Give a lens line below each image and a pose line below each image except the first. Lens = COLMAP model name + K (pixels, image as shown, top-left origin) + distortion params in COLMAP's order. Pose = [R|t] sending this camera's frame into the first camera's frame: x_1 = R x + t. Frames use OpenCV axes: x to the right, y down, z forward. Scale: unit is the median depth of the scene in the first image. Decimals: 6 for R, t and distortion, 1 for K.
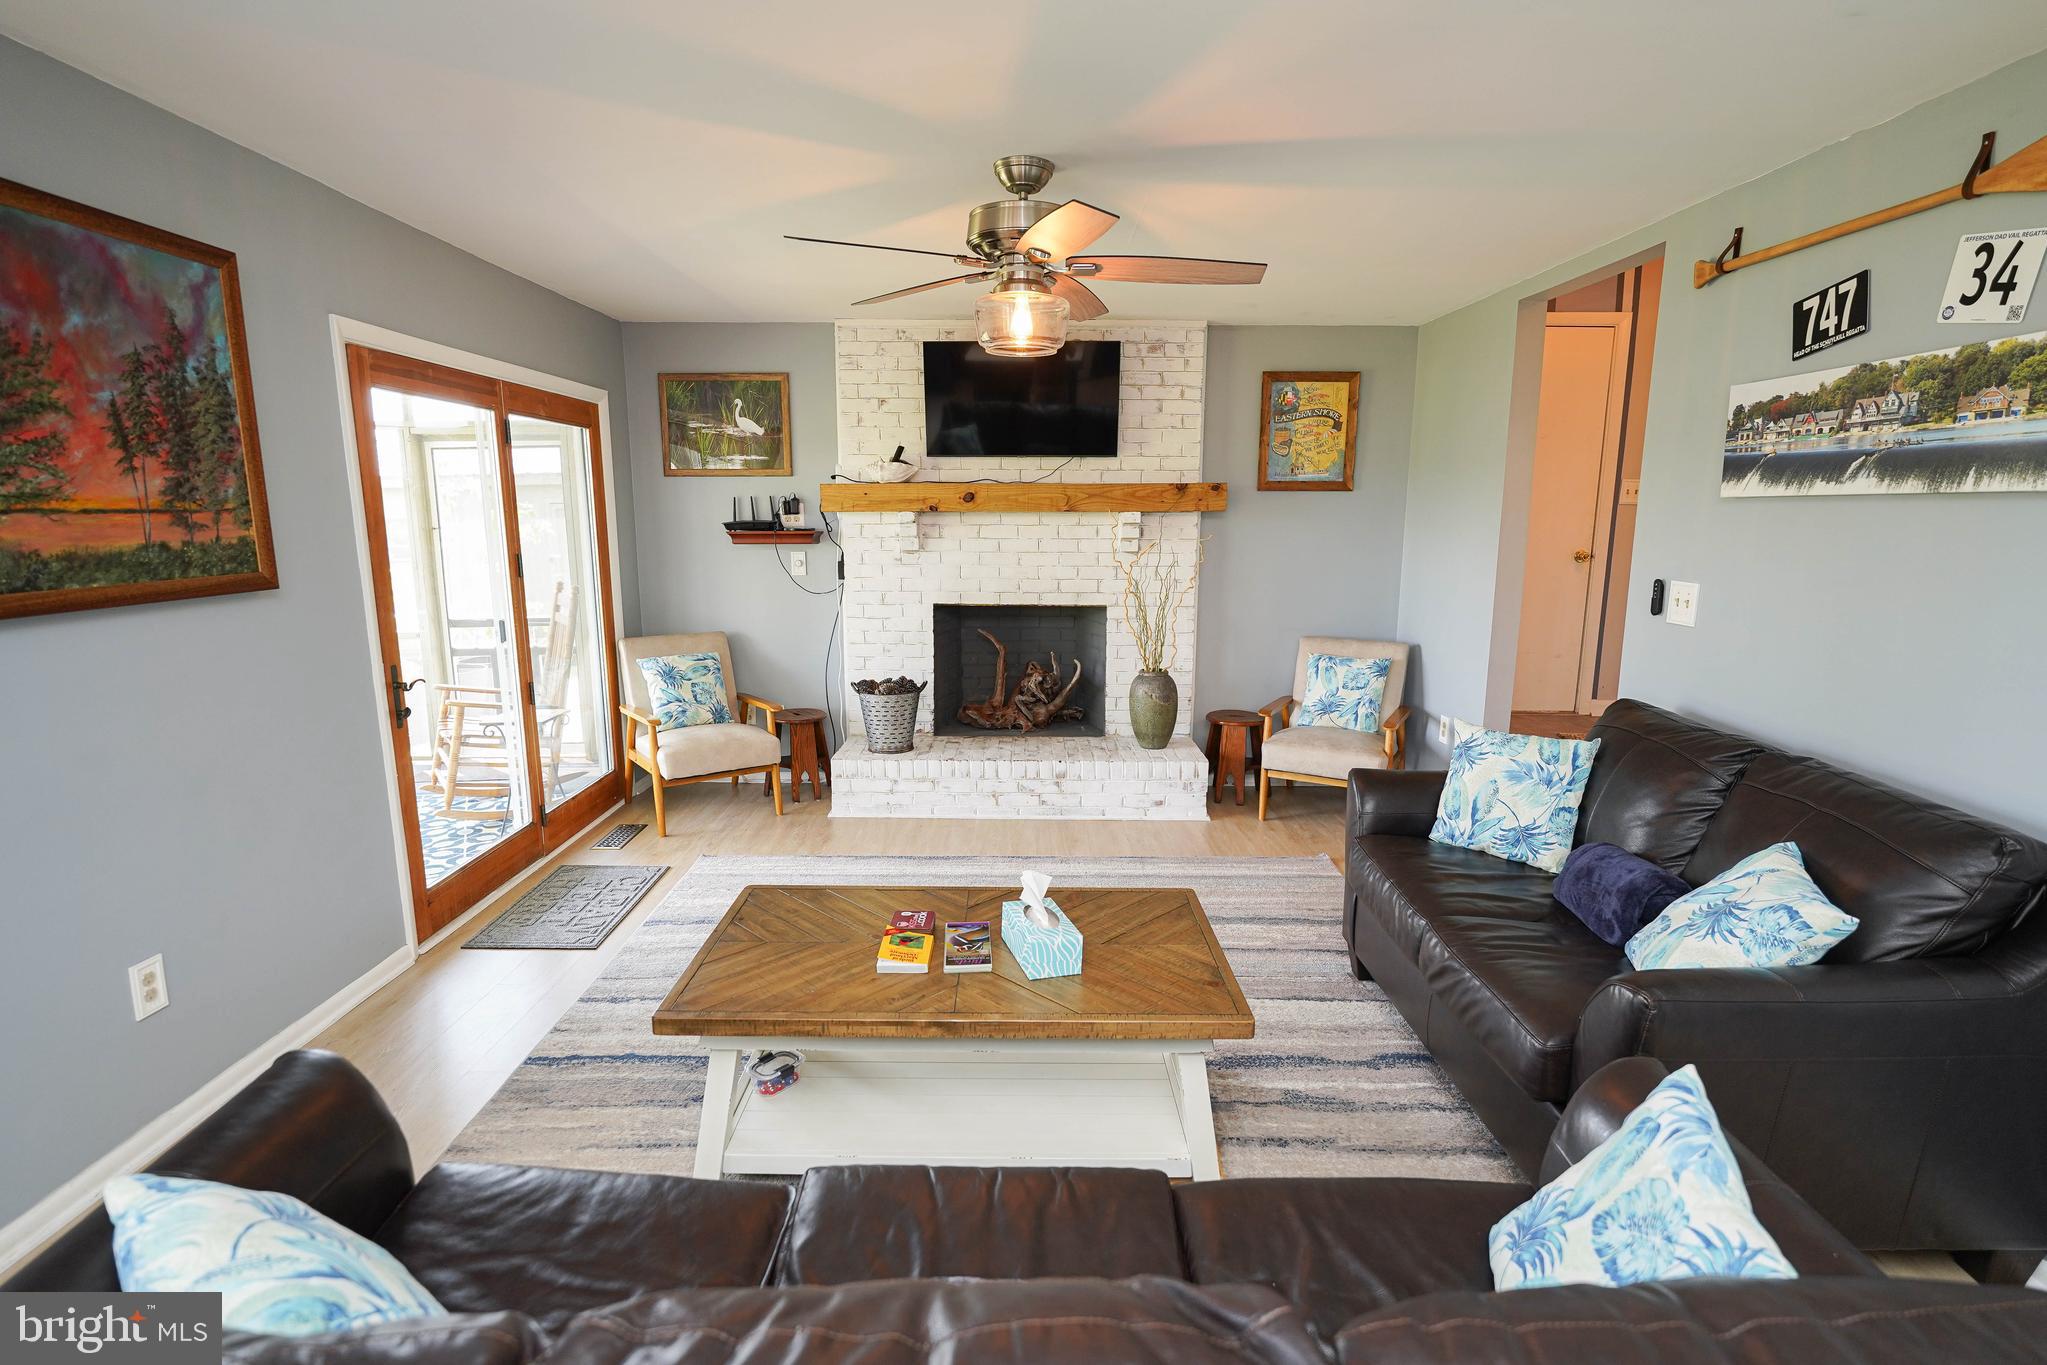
lens RADIAL K [[969.9, 0, 1018.4], [0, 969.9, 681.0], [0, 0, 1]] dist [-0.013488, 0.001886]
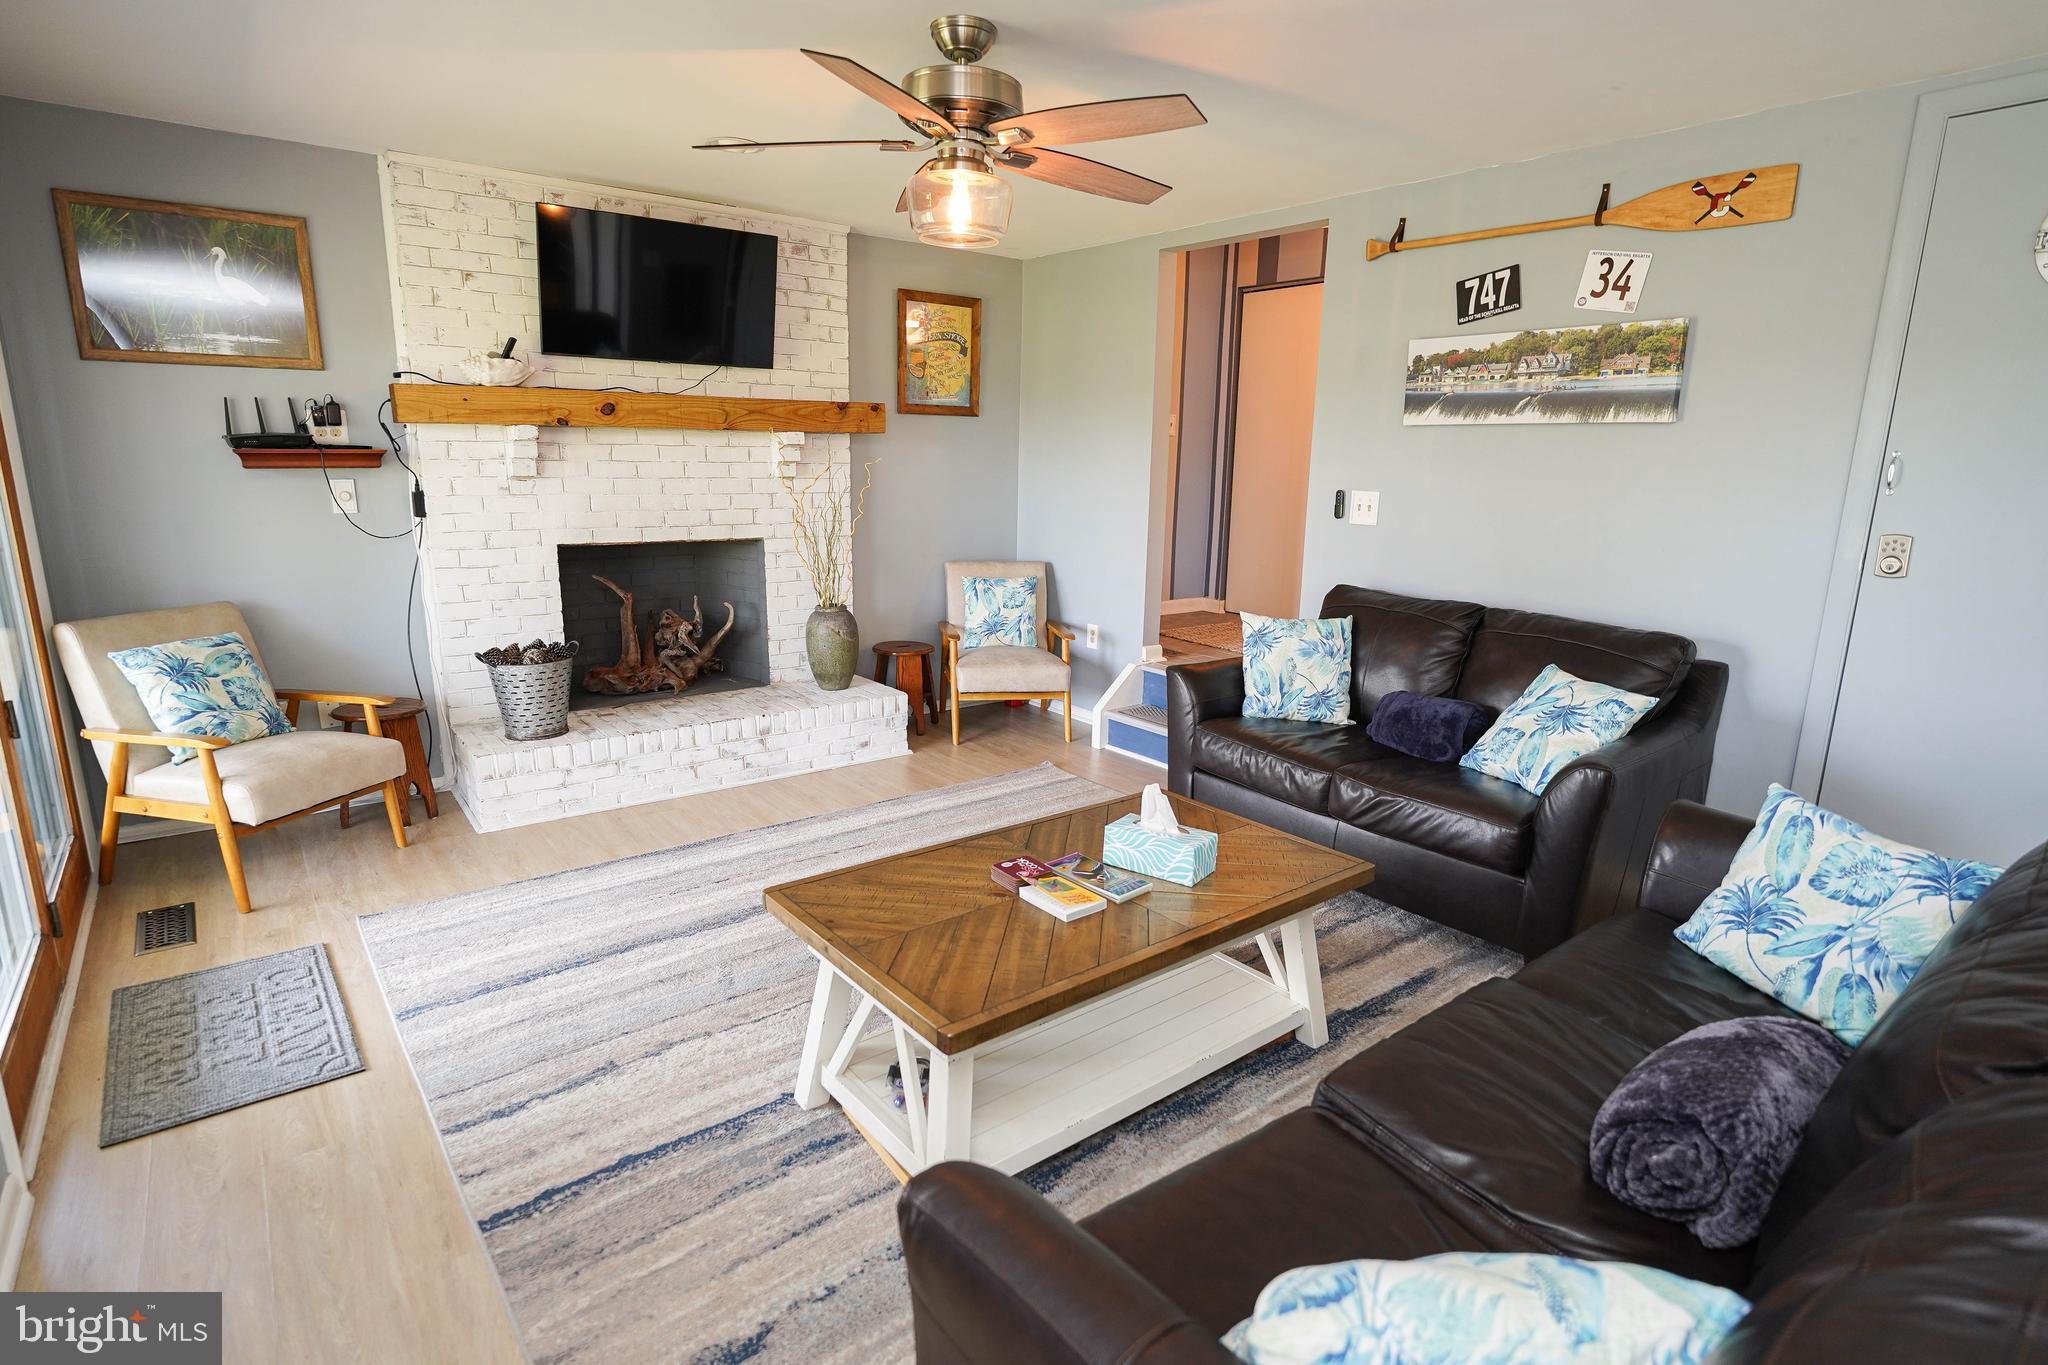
lens RADIAL K [[1020.5, 0, 1020.2], [0, 1020.5, 682.8], [0, 0, 1]] dist [-0.013305, -0.000994]
pose [[0.785149, -0.125113, 0.606537, -0.405204], [0.092644, 0.992089, 0.084716, -0.004566], [-0.612338, -0.010323, 0.790529, 0.149088]]
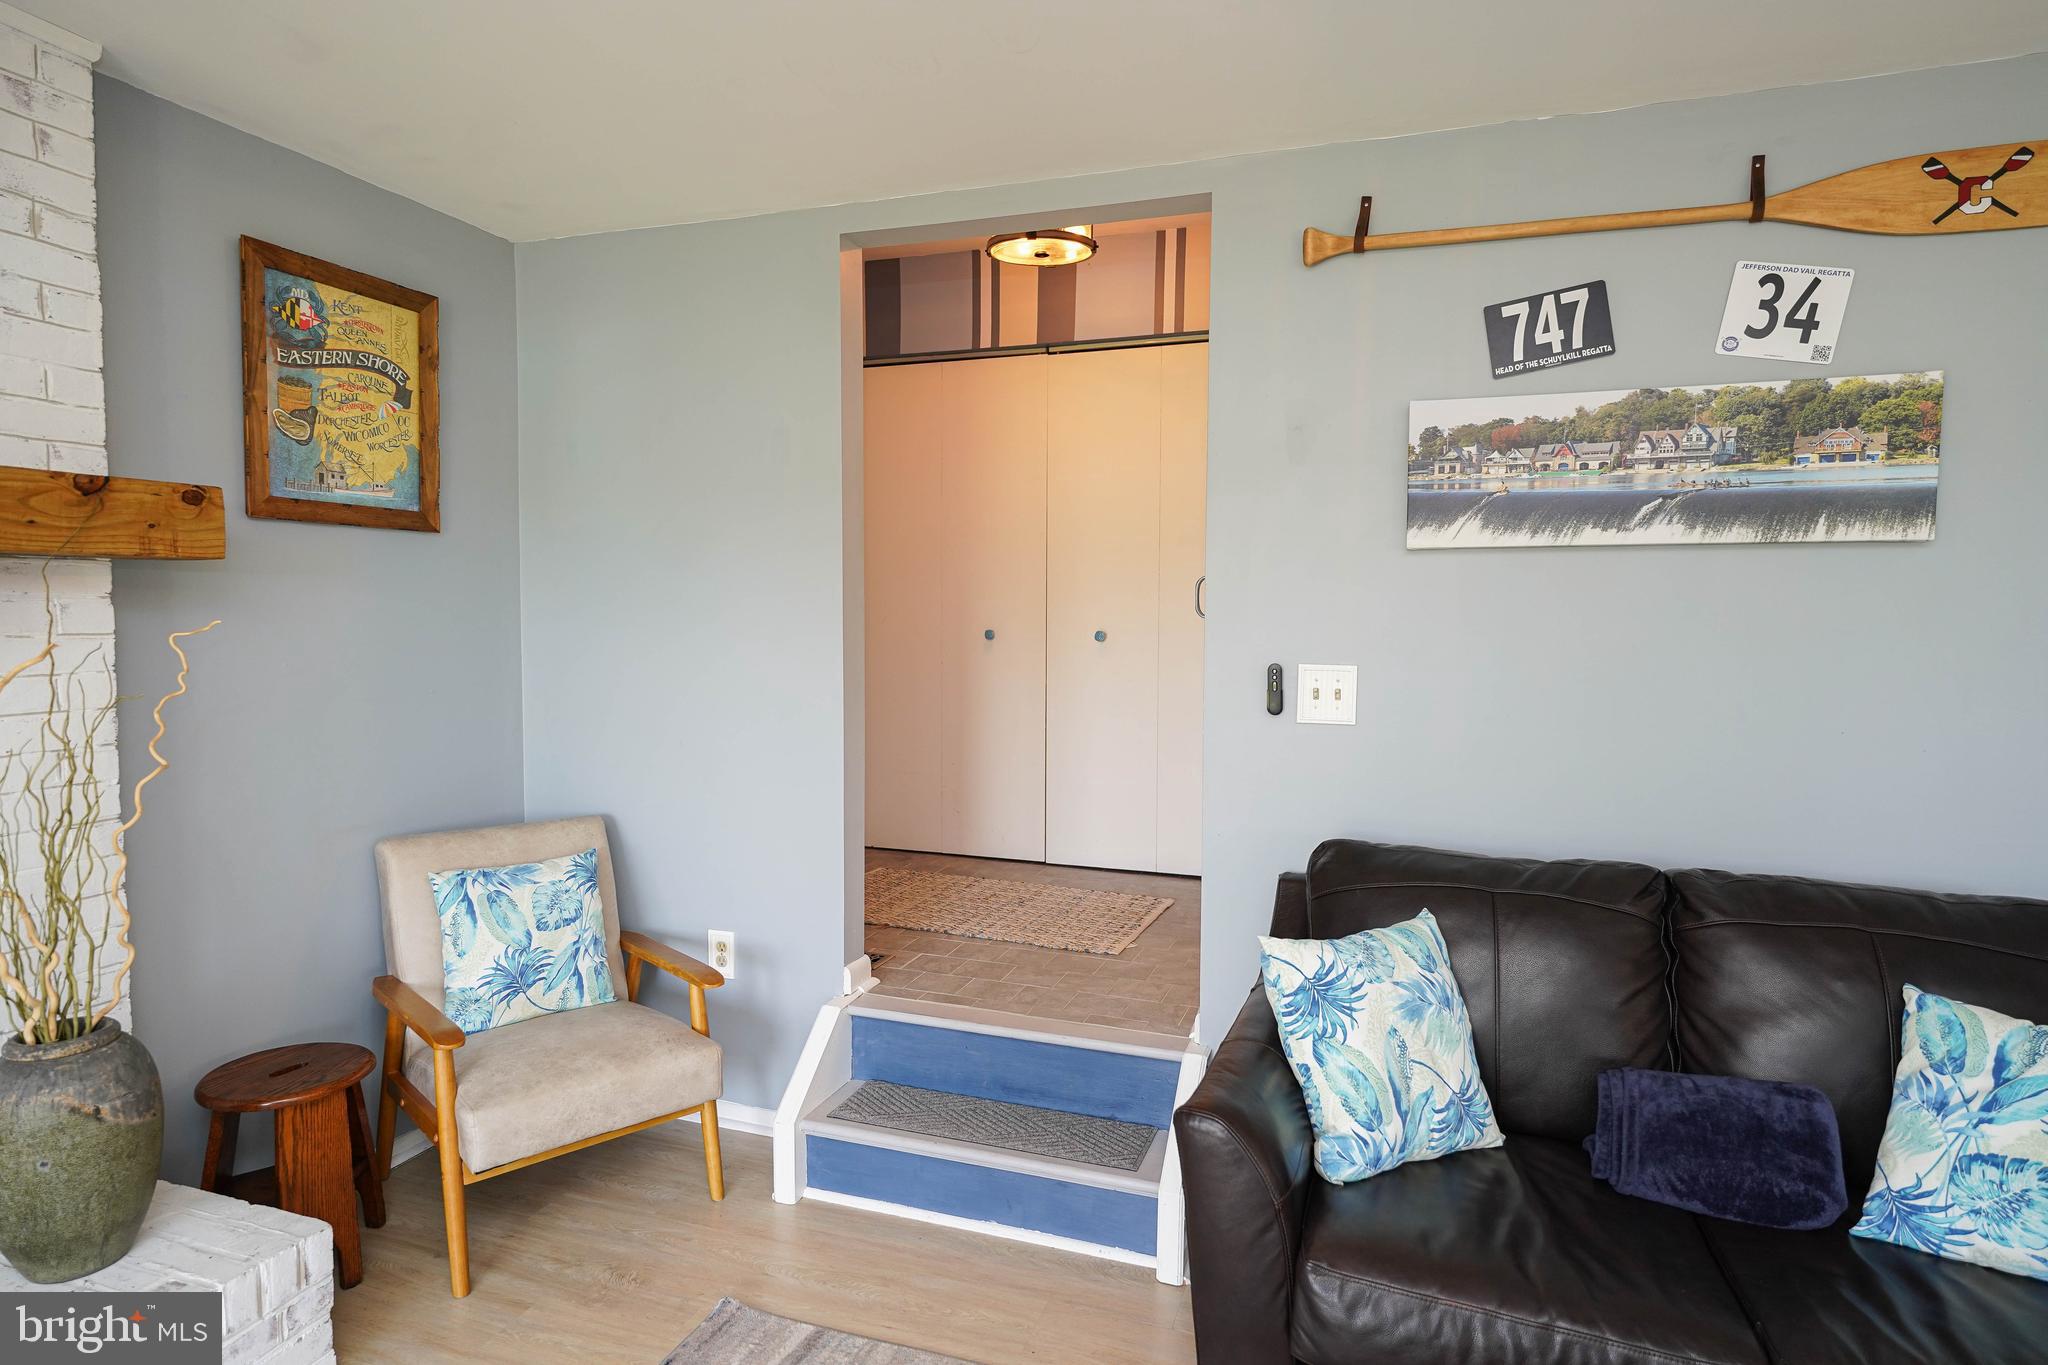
lens RADIAL K [[1107.8, 0, 1020.6], [0, 1107.8, 679.6], [0, 0, 1]] dist [-0.000502, 0.000540]
pose [[0.326652, -0.057258, 0.943409, -0.127584], [0.159858, 0.987129, 0.004562, -0.099646], [-0.931528, 0.149322, 0.331601, 0.708053]]
